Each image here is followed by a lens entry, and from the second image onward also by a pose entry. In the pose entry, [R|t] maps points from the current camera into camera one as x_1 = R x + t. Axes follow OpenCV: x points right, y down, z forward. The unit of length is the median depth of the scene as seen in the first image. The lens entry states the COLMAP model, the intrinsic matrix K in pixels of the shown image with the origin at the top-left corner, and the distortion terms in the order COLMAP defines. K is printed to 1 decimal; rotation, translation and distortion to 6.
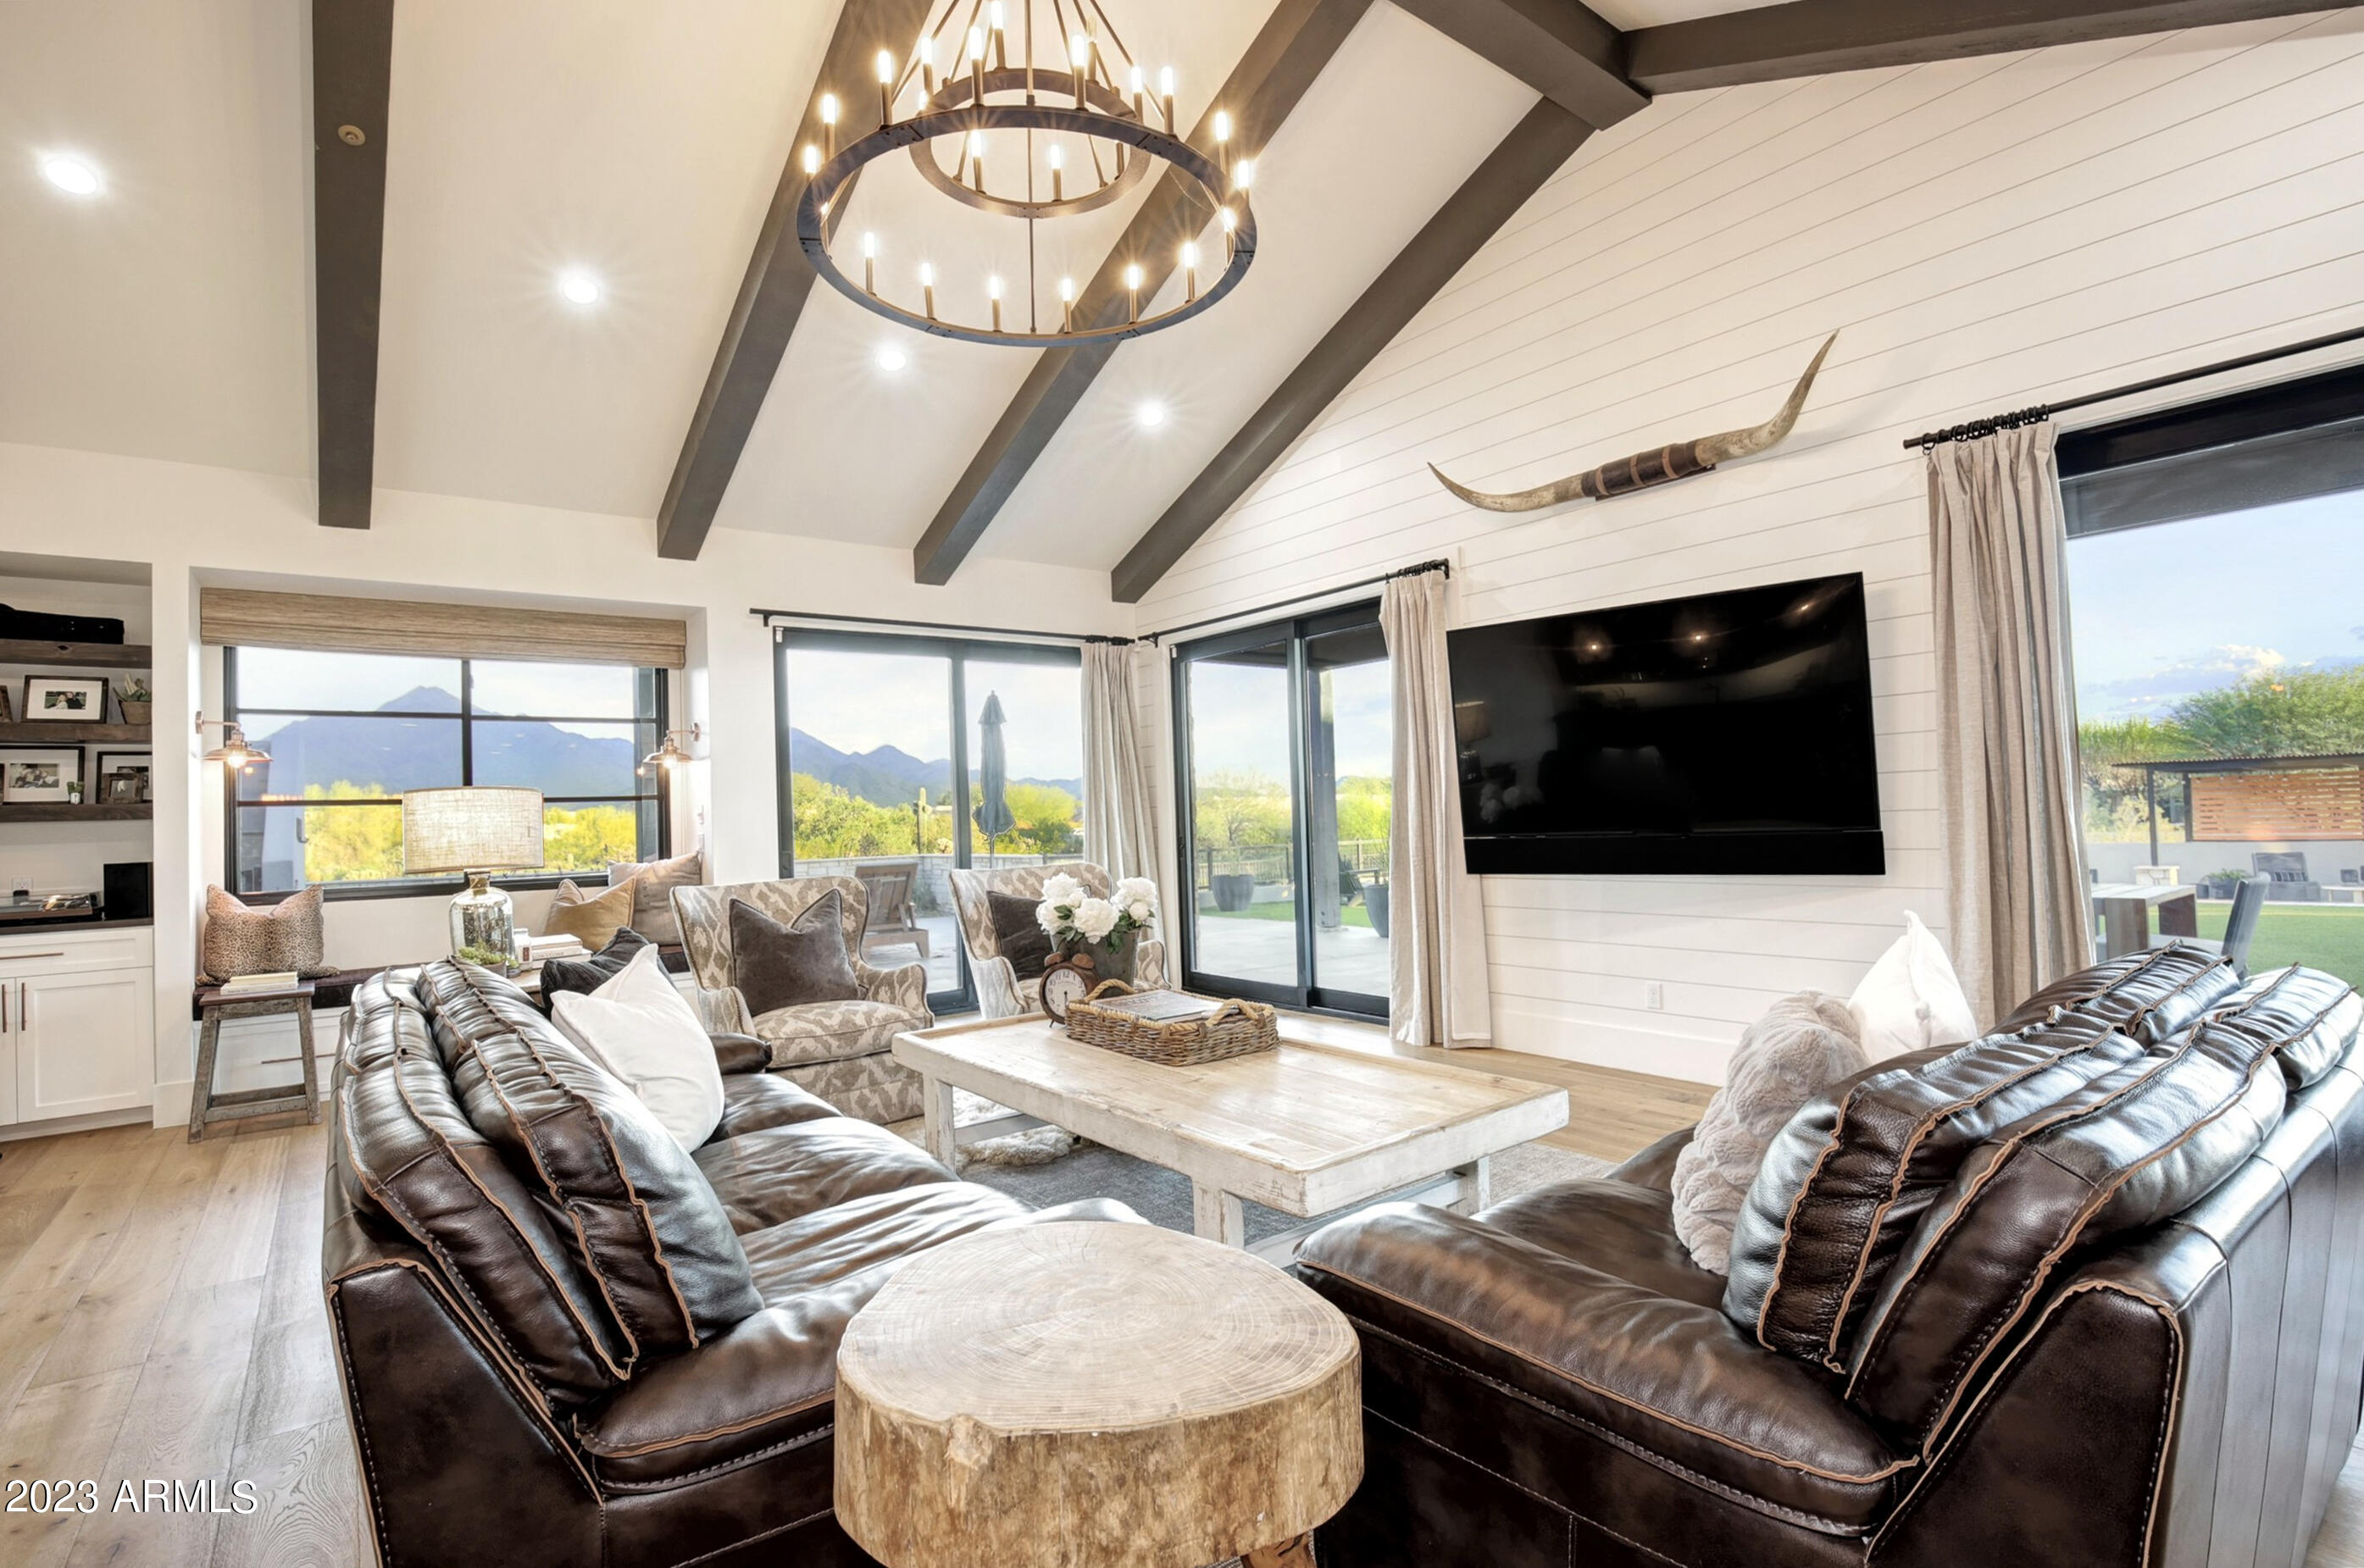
lens RADIAL K [[1111.5, 0, 1182.0], [0, 1111.5, 784.0], [0, 0, 1]] dist [-0.018438, 0.000747]
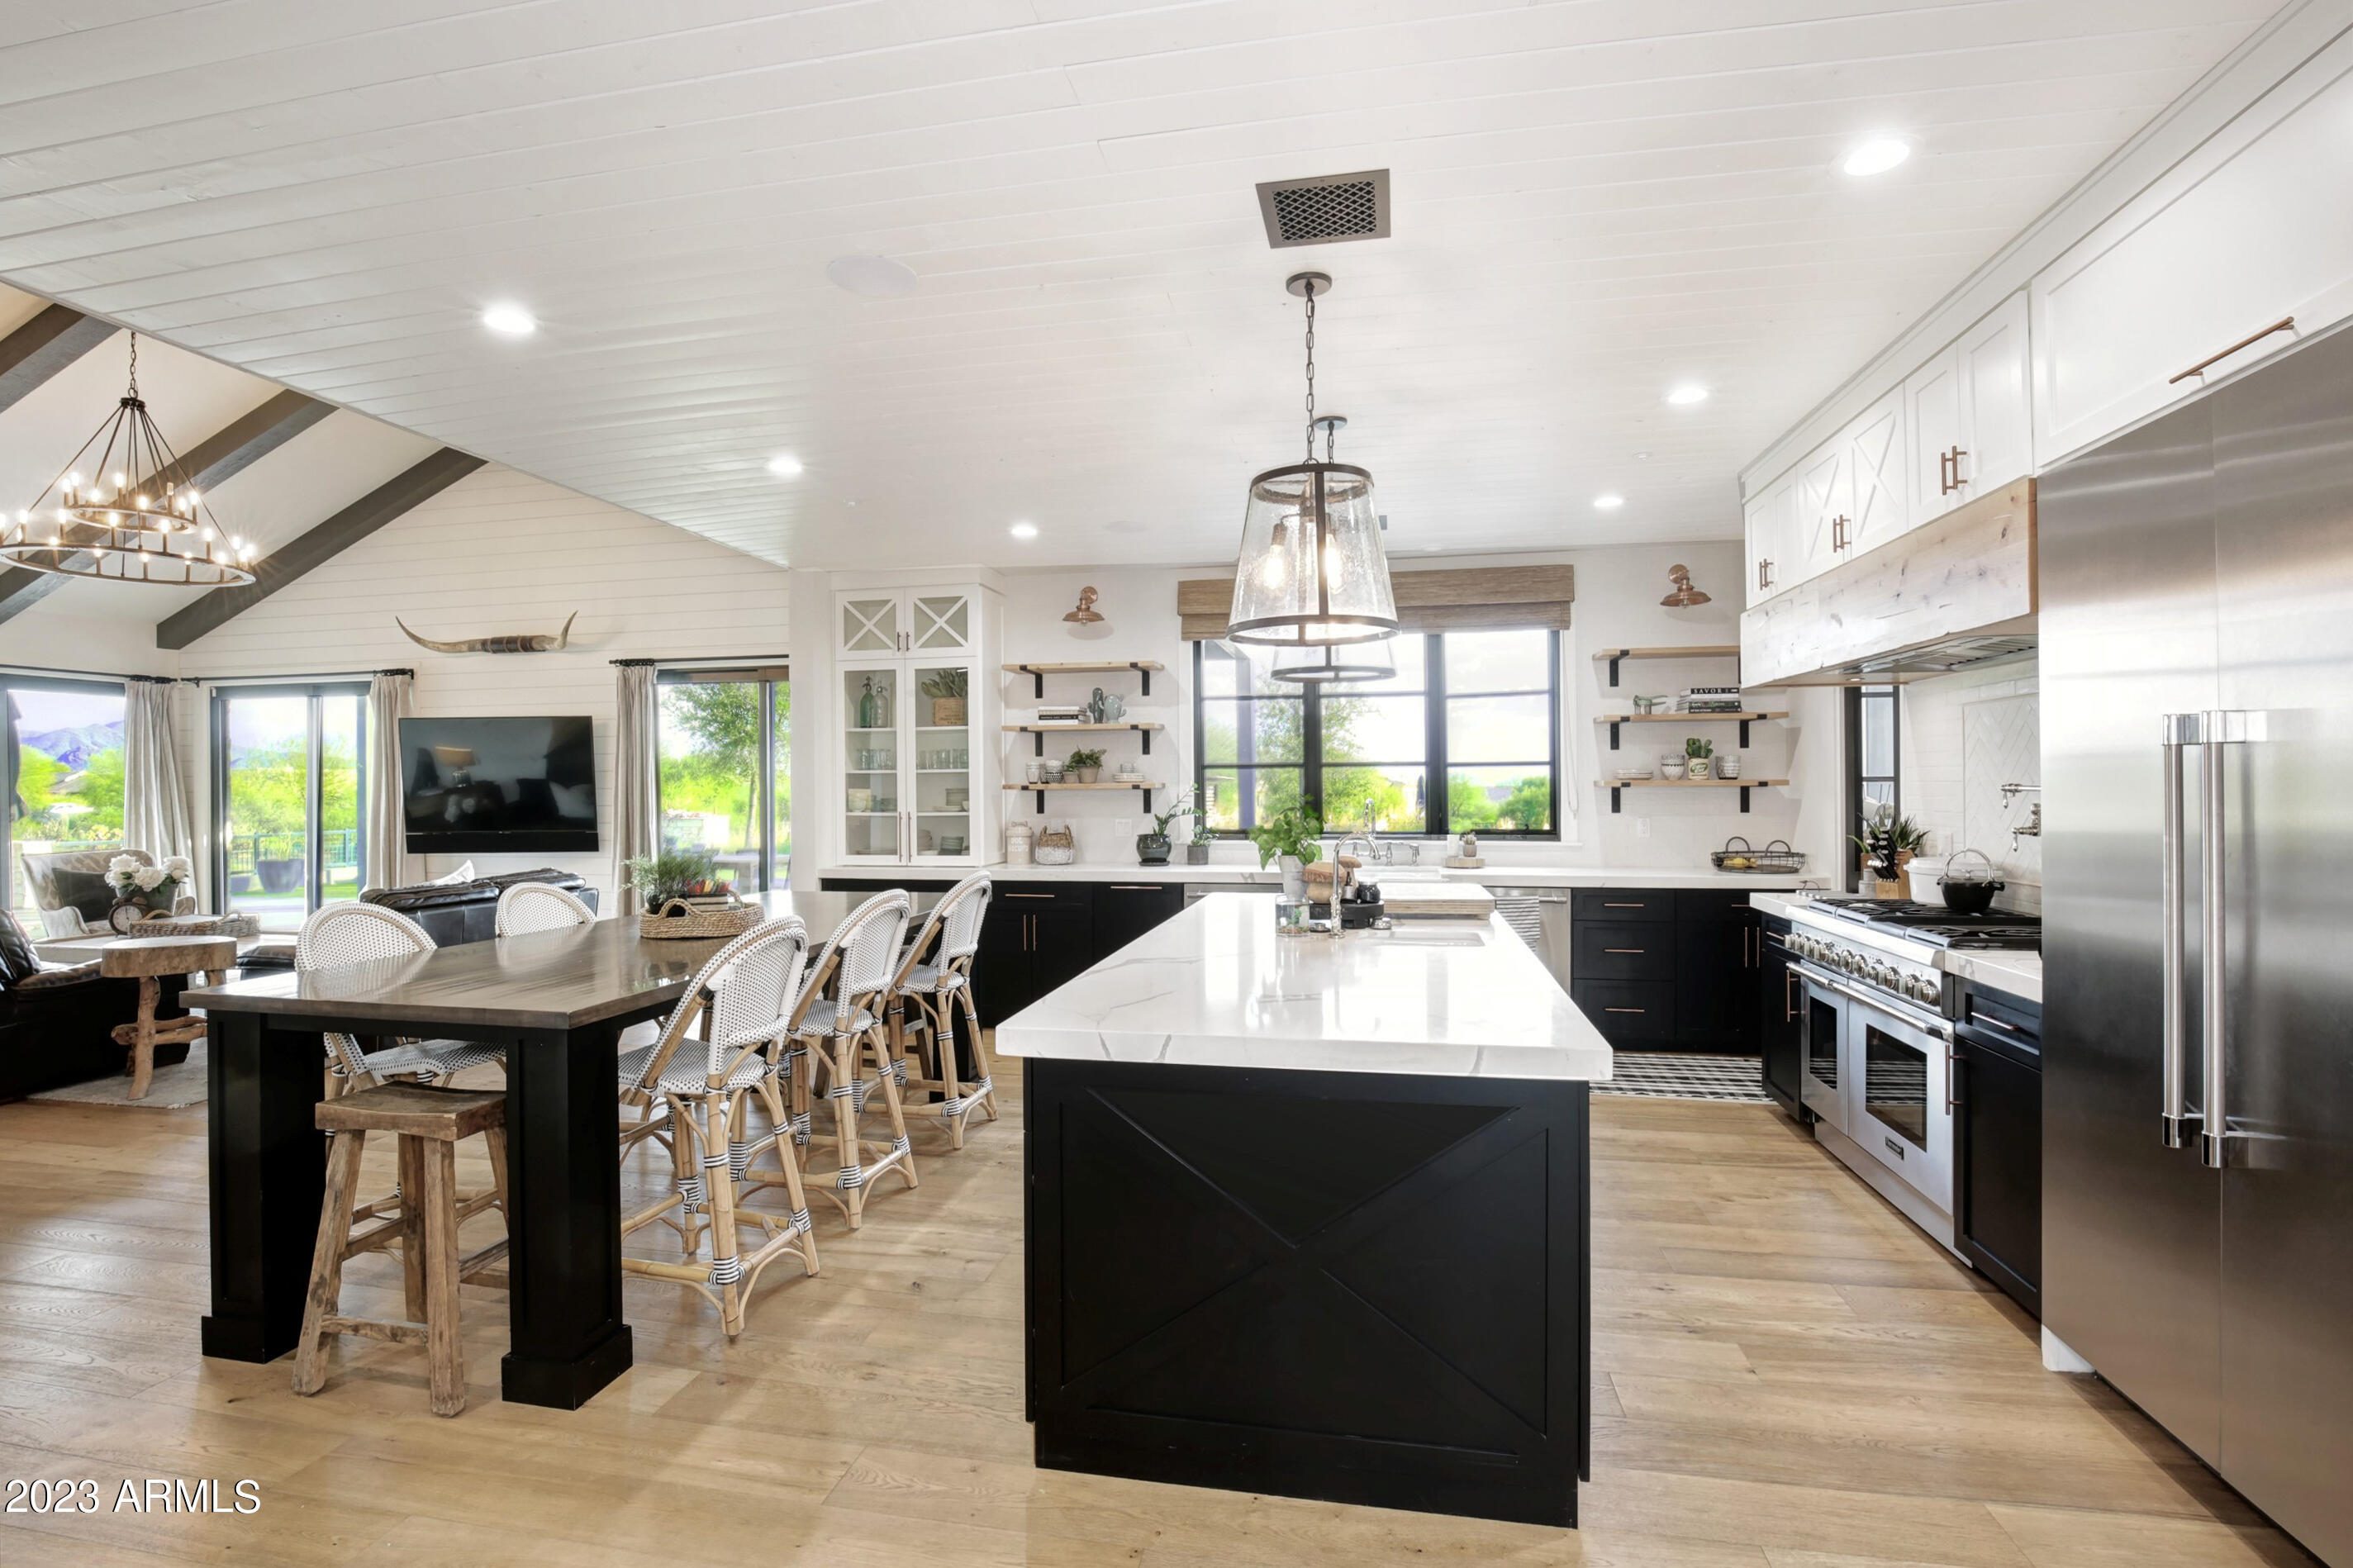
lens RADIAL K [[1110.0, 0, 1090.7], [0, 1110.0, 785.8], [0, 0, 1]] dist [-0.032925, -0.000142]
pose [[0.785703, 0.026810, 0.618023, 0.027545], [-0.035156, 0.999381, 0.001341, -0.066779], [-0.617604, -0.022781, 0.786159, -1.033657]]
